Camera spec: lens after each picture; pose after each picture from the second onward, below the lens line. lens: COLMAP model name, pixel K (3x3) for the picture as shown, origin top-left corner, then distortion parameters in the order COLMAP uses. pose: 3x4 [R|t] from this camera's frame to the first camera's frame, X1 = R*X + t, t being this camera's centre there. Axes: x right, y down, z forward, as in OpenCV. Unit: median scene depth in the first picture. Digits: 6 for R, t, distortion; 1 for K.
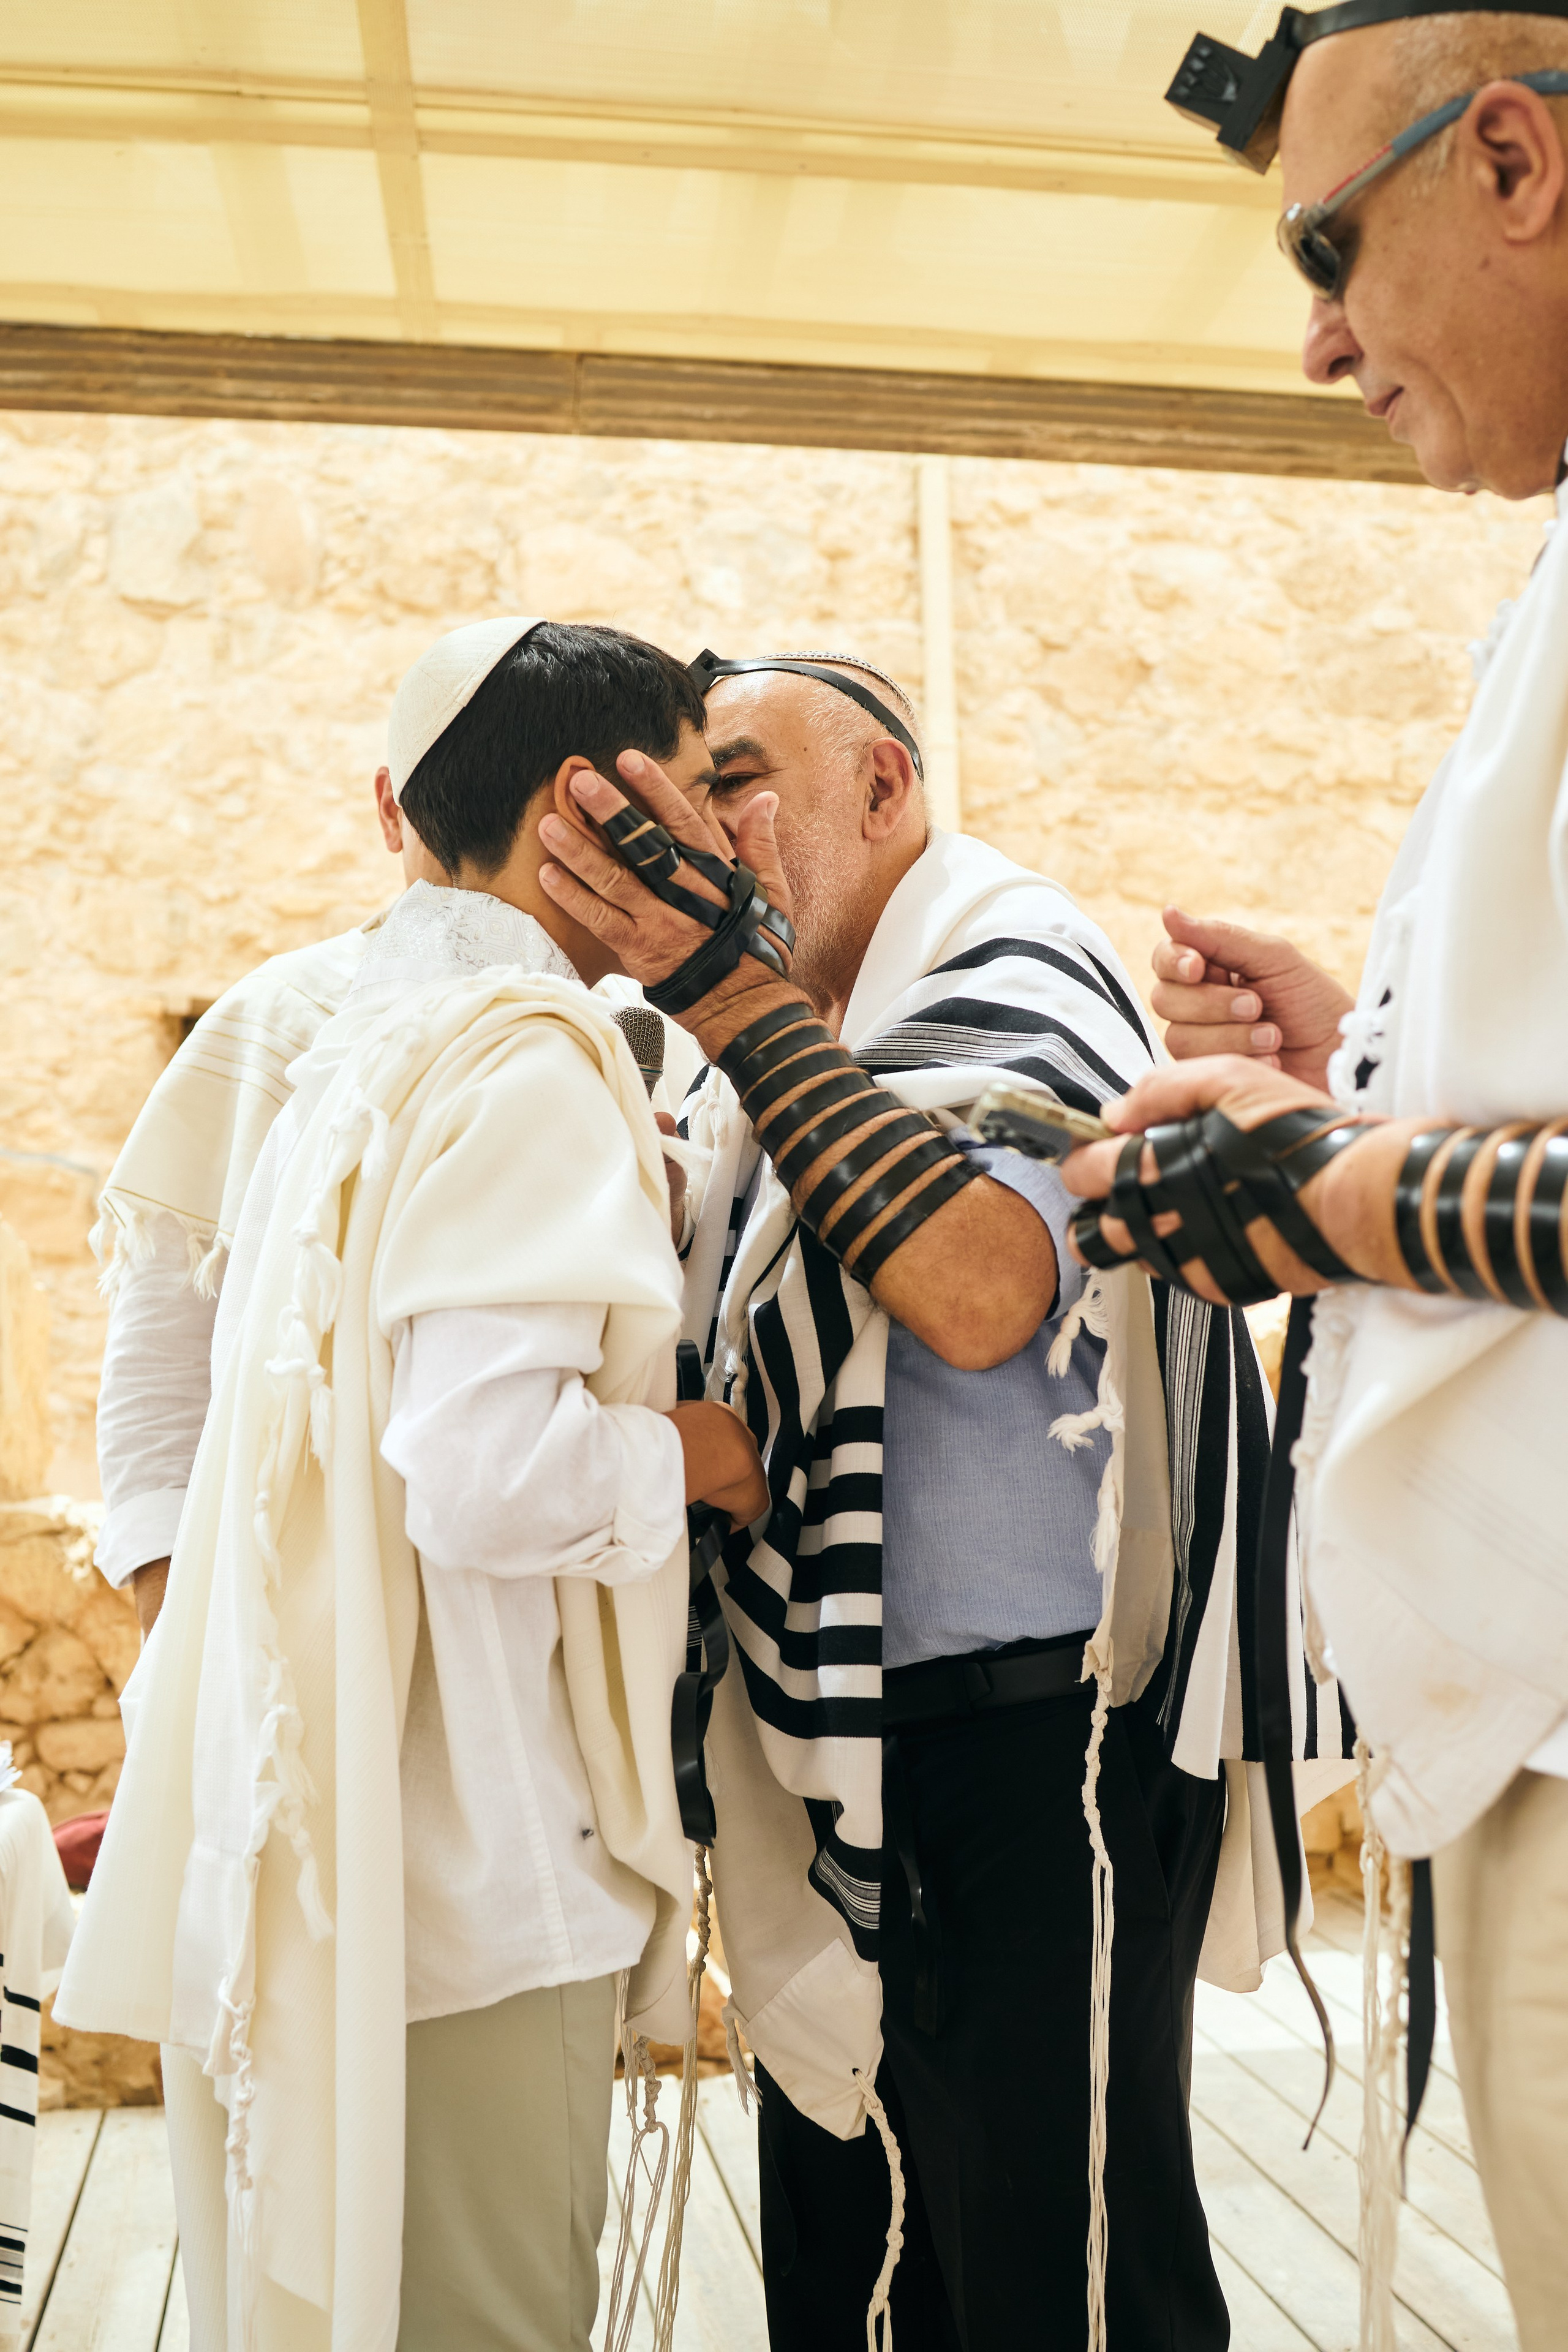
lens RADIAL K [[2374.9, 0, 773.4], [0, 2374.9, 1174.5], [0, 0, 1]] dist [-0.116777, 0.156352]
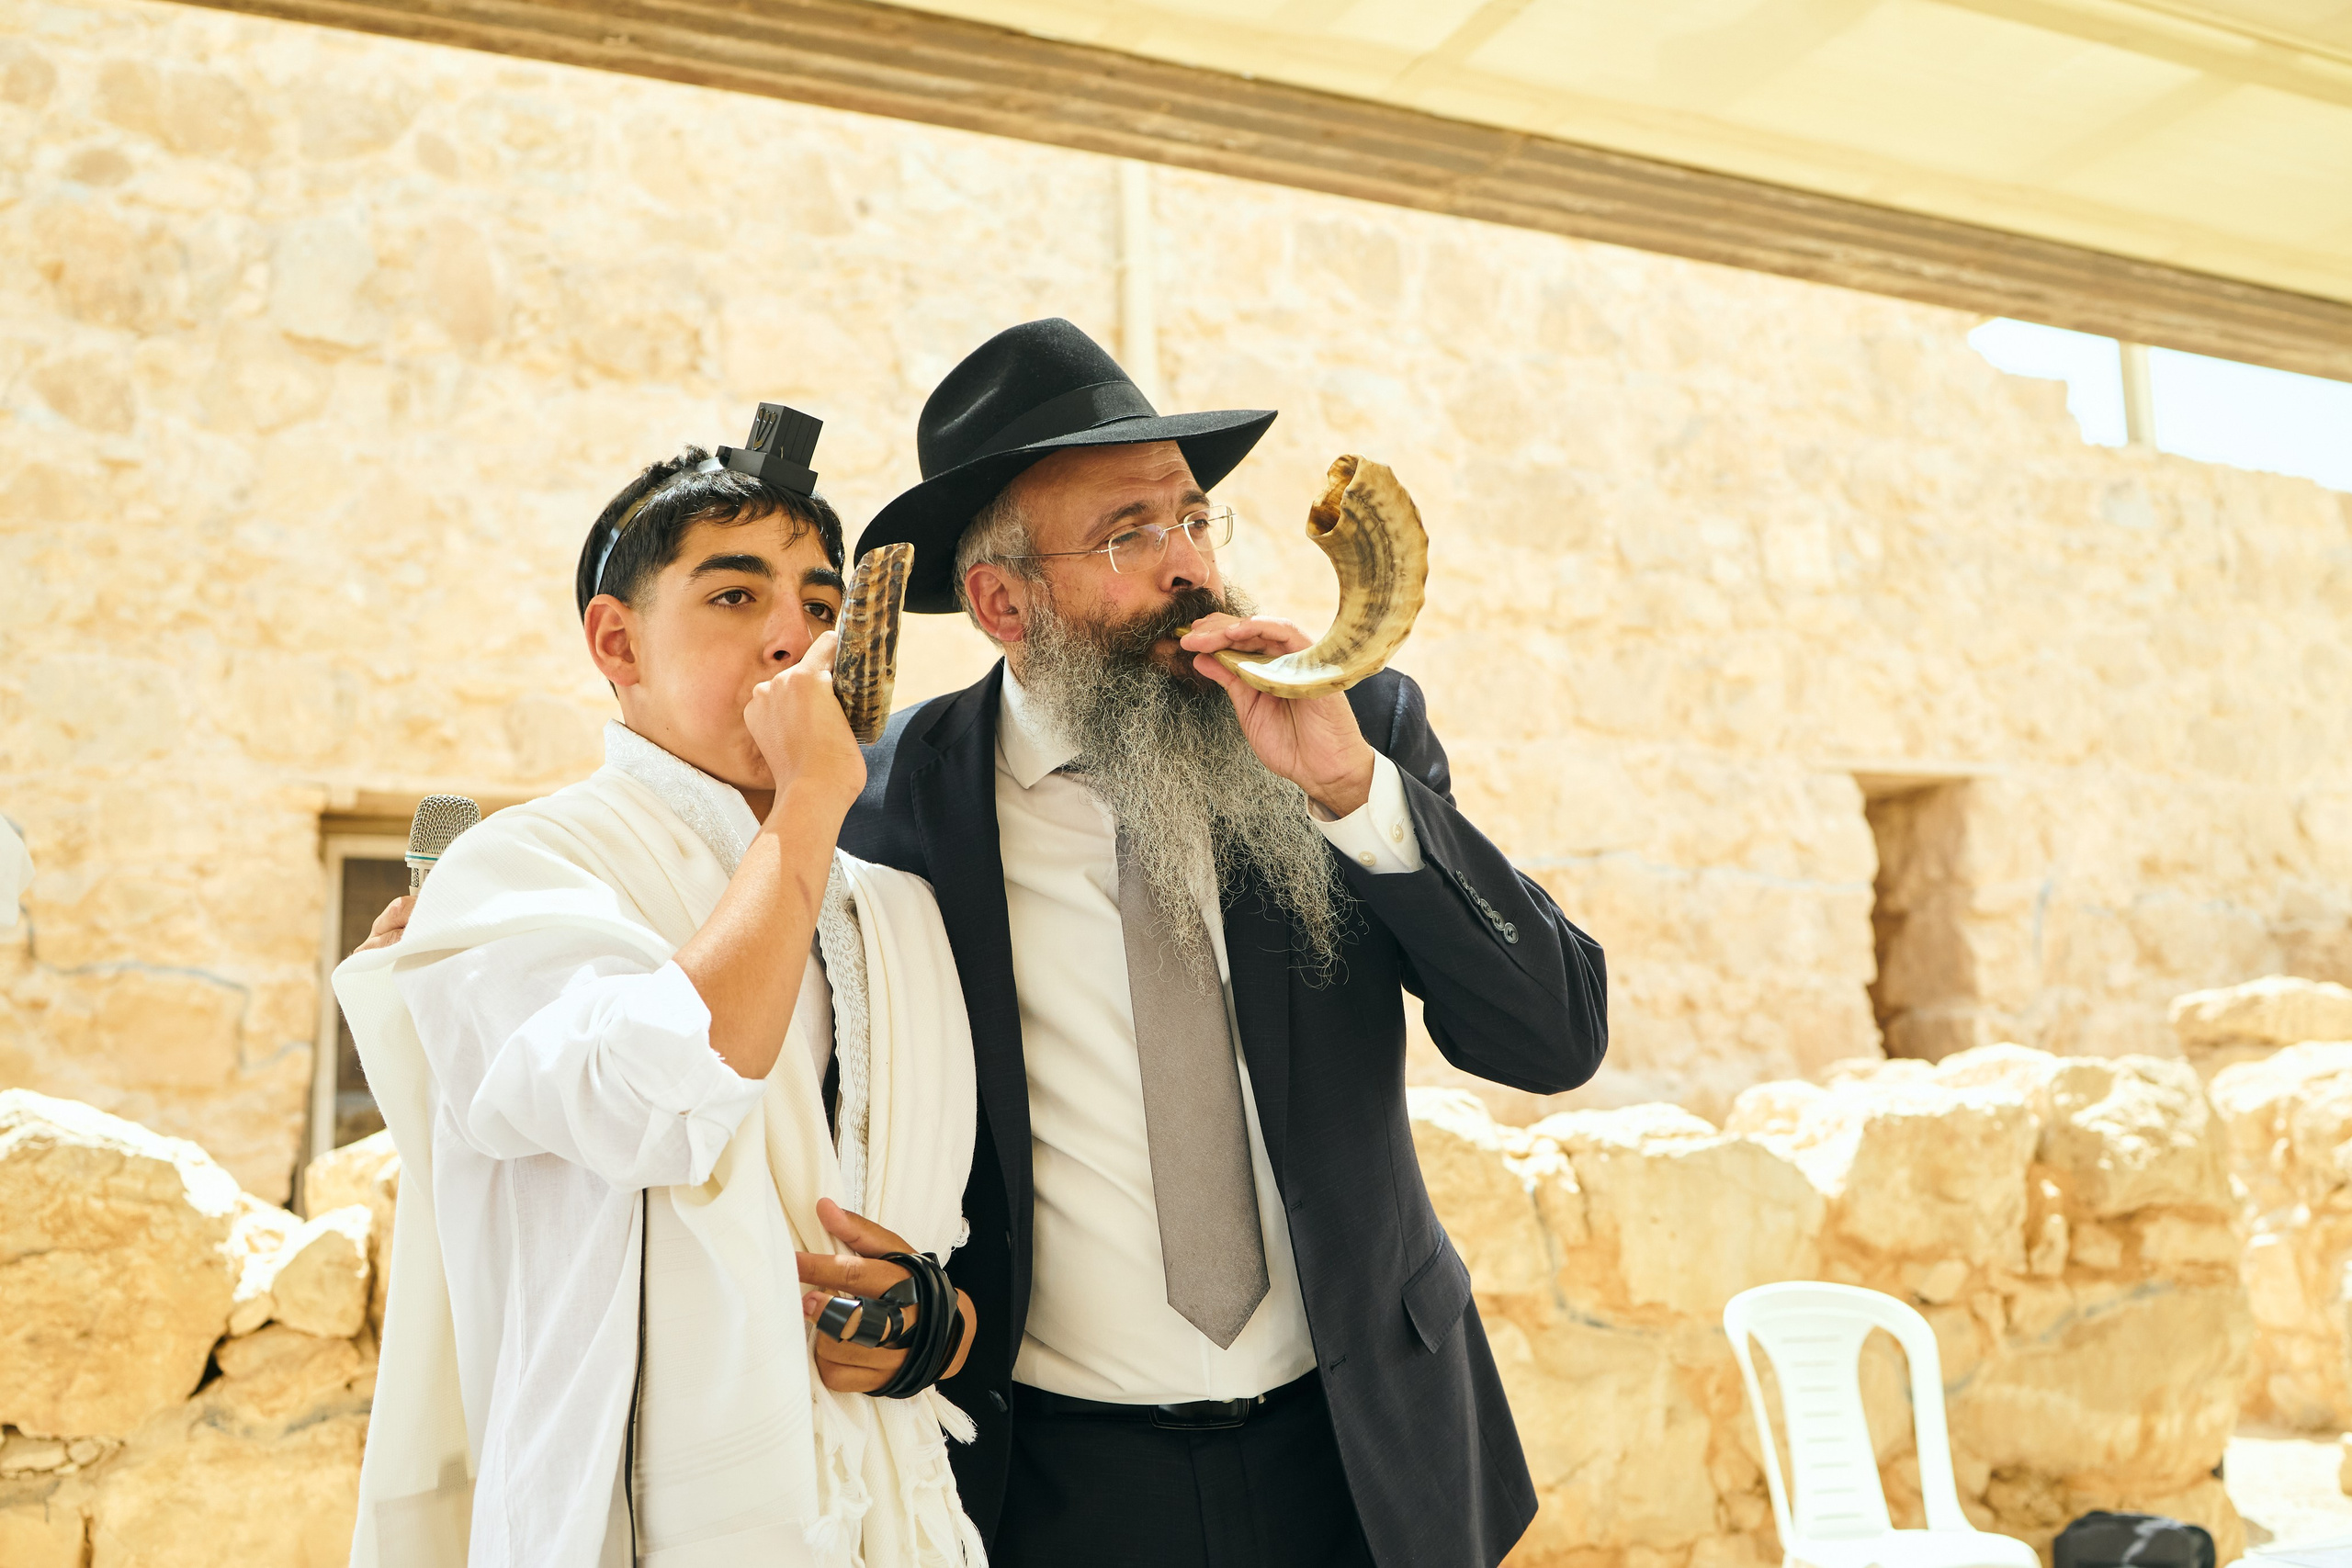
lens RADIAL K [[2478.7, 0, 1213.2], [0, 2478.7, 795.4], [0, 0, 1]] dist [-0.129837, 0.162437]
pose [[0.947979, 0.025991, 0.317271, -0.229520], [0.002246, 0.996090, -0.088314, 0.007803], [-0.318326, 0.084432, 0.944214, 0.039790]]
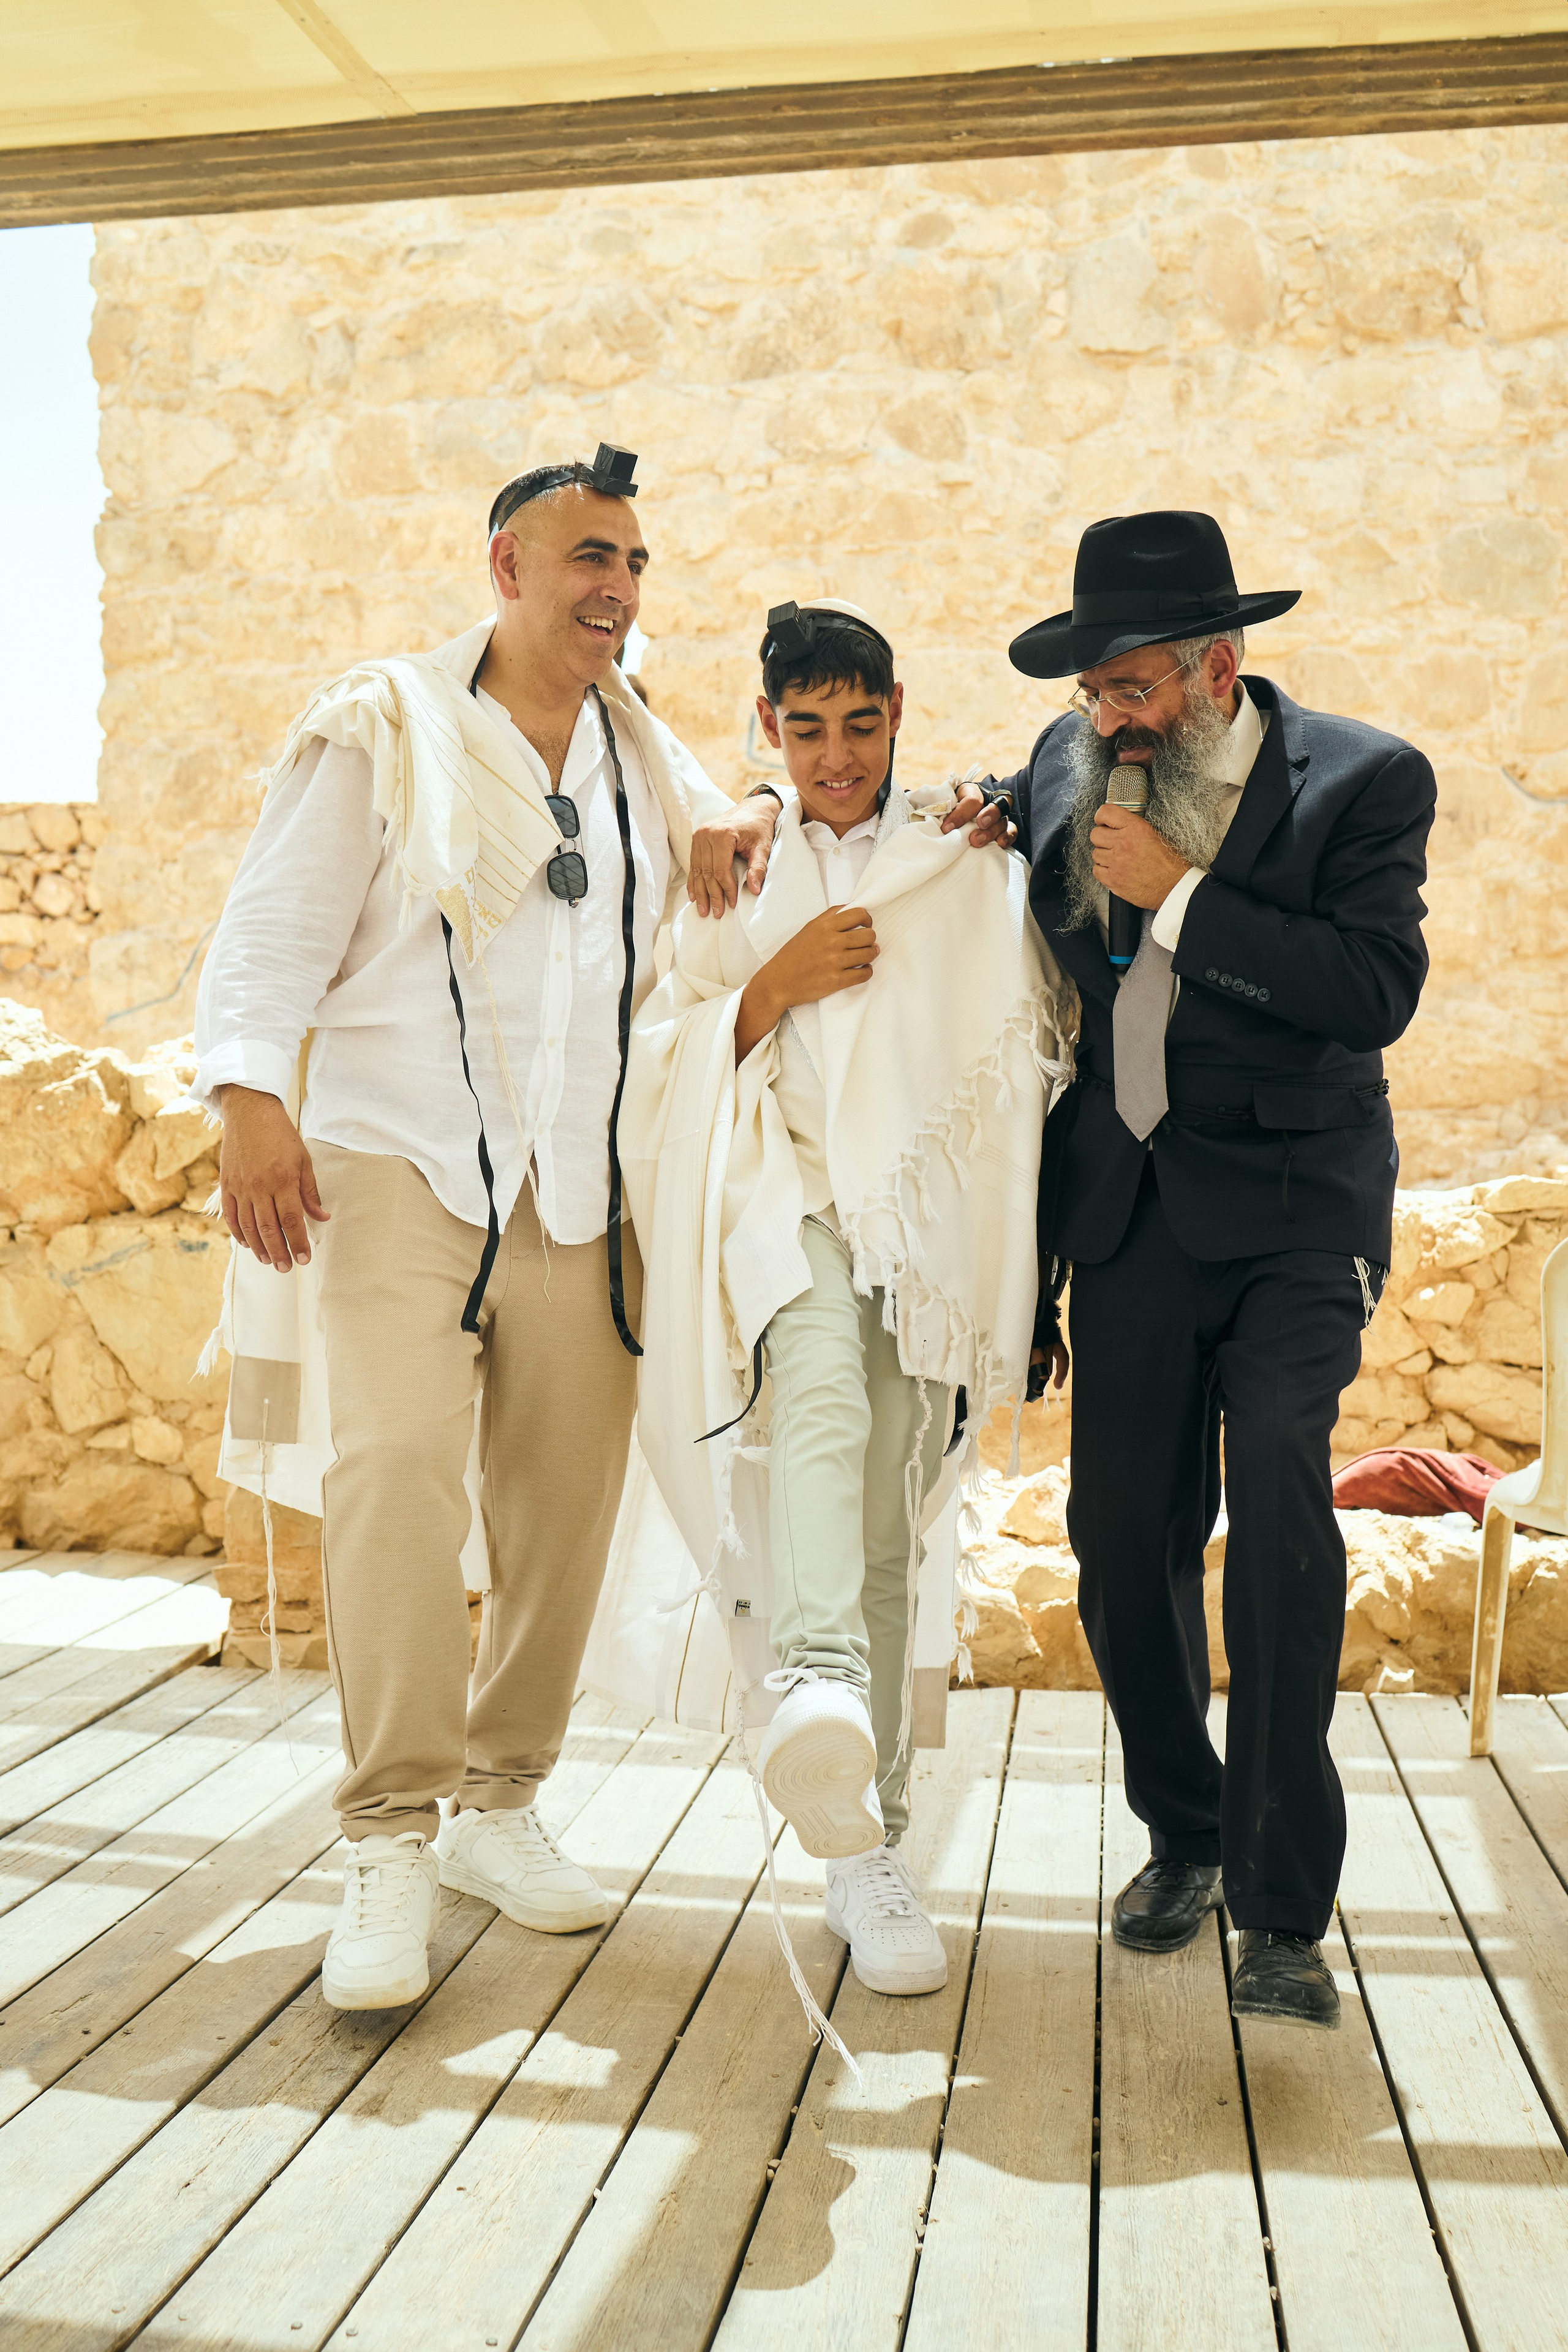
lens RADIAL K [[2404.4, 0, 783.9], [0, 2404.4, 1169.5], [0, 0, 1]] dist [-0.071320, 0.049463]
pose [[0.952418, 0.002579, -0.304784, -0.084379], [0.024473, 0.996088, 0.084905, 0.016240], [0.303810, -0.088324, 0.948630, -0.049549]]
